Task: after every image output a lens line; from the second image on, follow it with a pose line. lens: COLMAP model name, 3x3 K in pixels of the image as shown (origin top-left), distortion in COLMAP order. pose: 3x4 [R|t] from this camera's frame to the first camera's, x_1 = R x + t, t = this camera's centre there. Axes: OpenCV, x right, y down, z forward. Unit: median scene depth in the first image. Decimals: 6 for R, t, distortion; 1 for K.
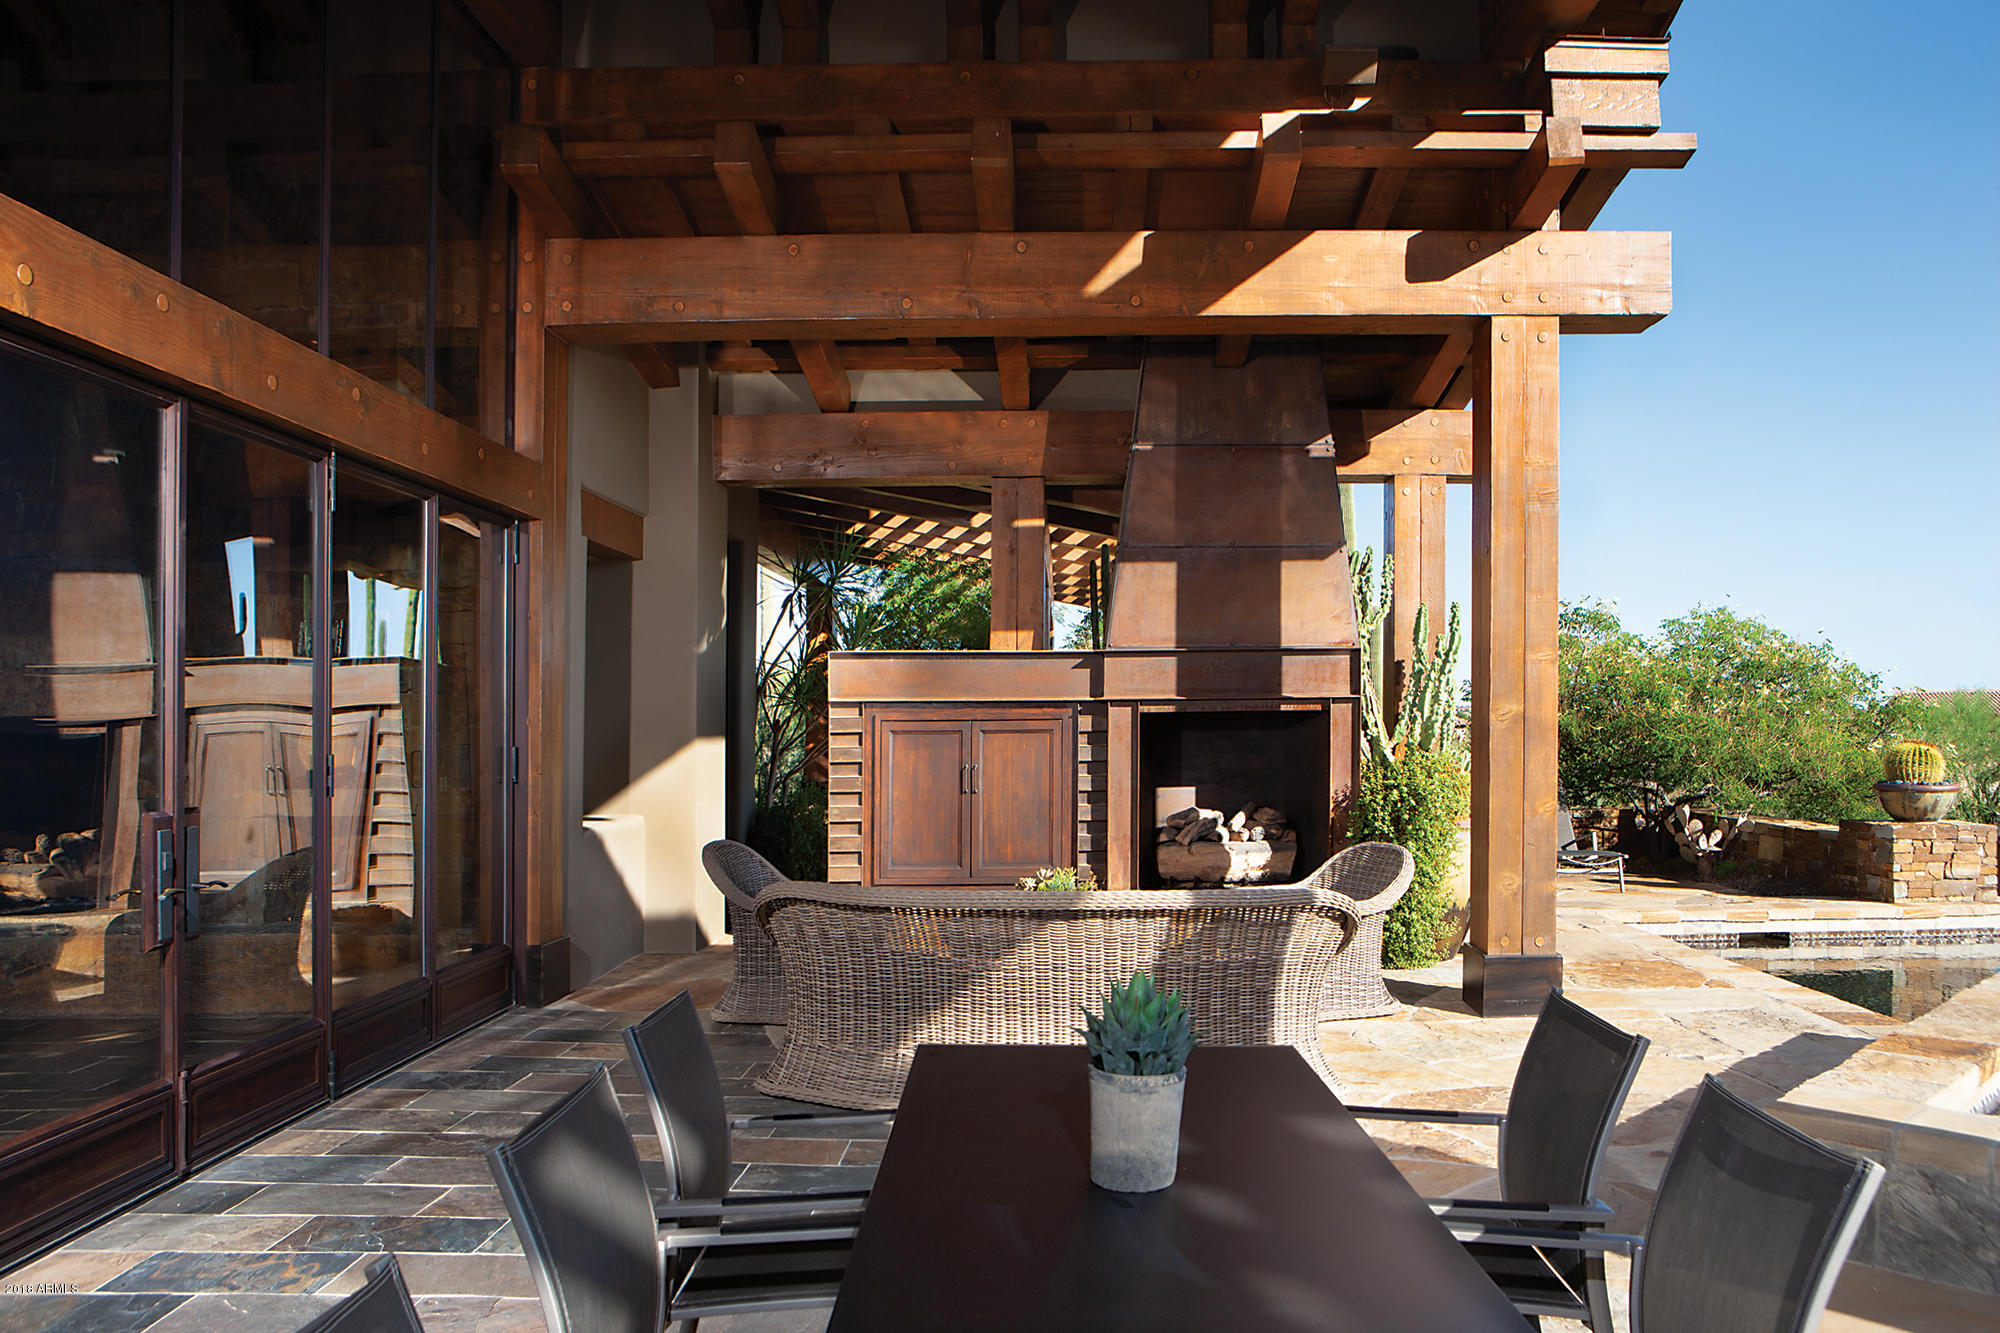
lens RADIAL K [[1379.3, 0, 1001.4], [0, 1379.3, 733.9], [0, 0, 1]] dist [0.001404, 0.000566]
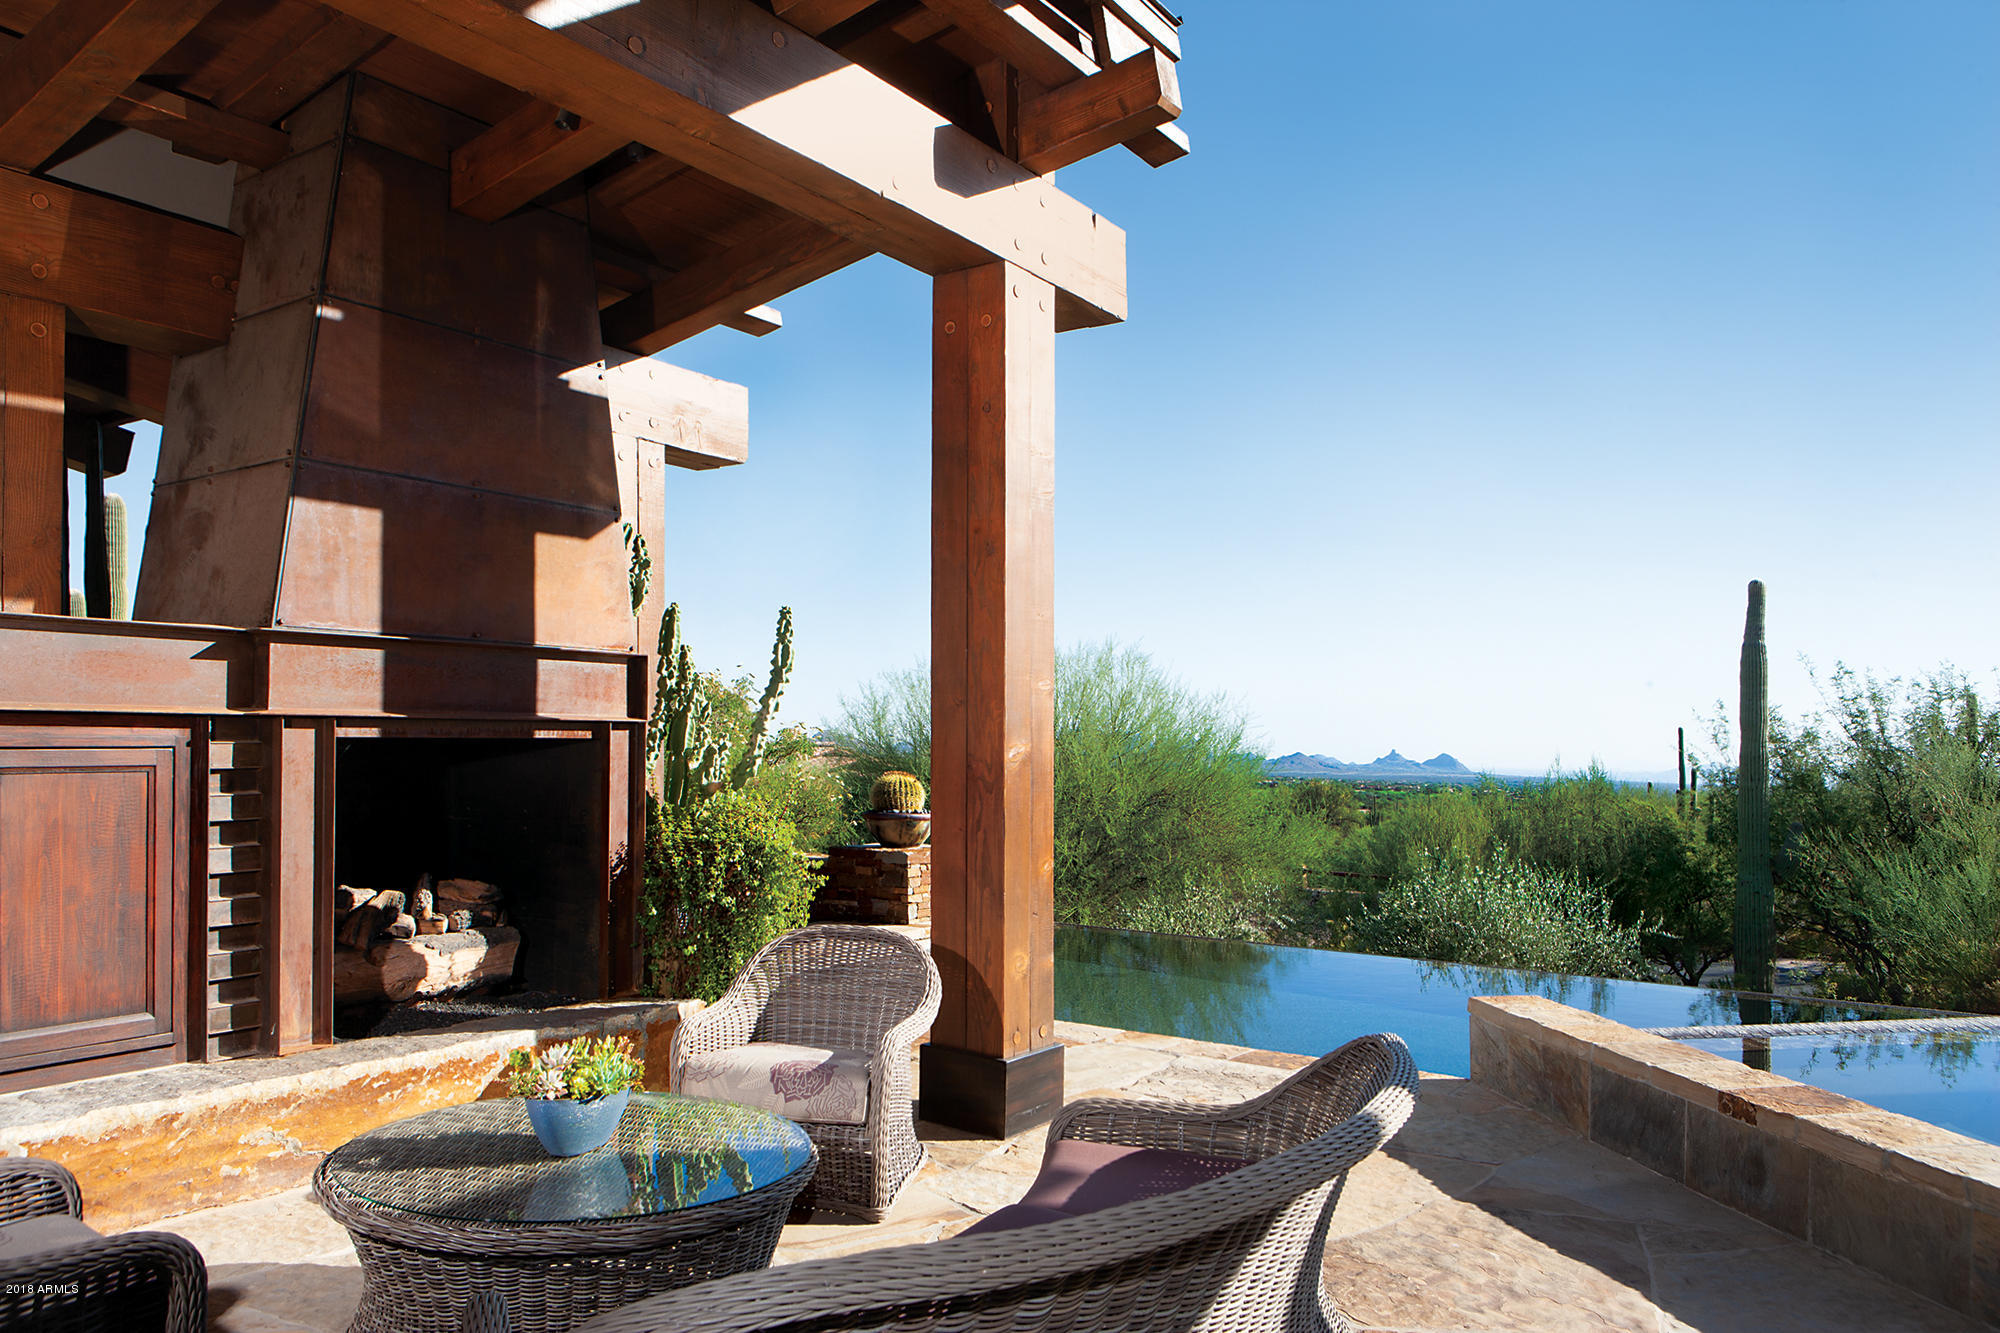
lens RADIAL K [[1379.3, 0, 1001.4], [0, 1379.3, 733.9], [0, 0, 1]] dist [0.001404, 0.000566]
pose [[0.556398, 0.016772, 0.830747, -0.237393], [-0.009020, 0.999859, -0.014144, -0.011518], [-0.830867, 0.000376, 0.556471, 0.424919]]
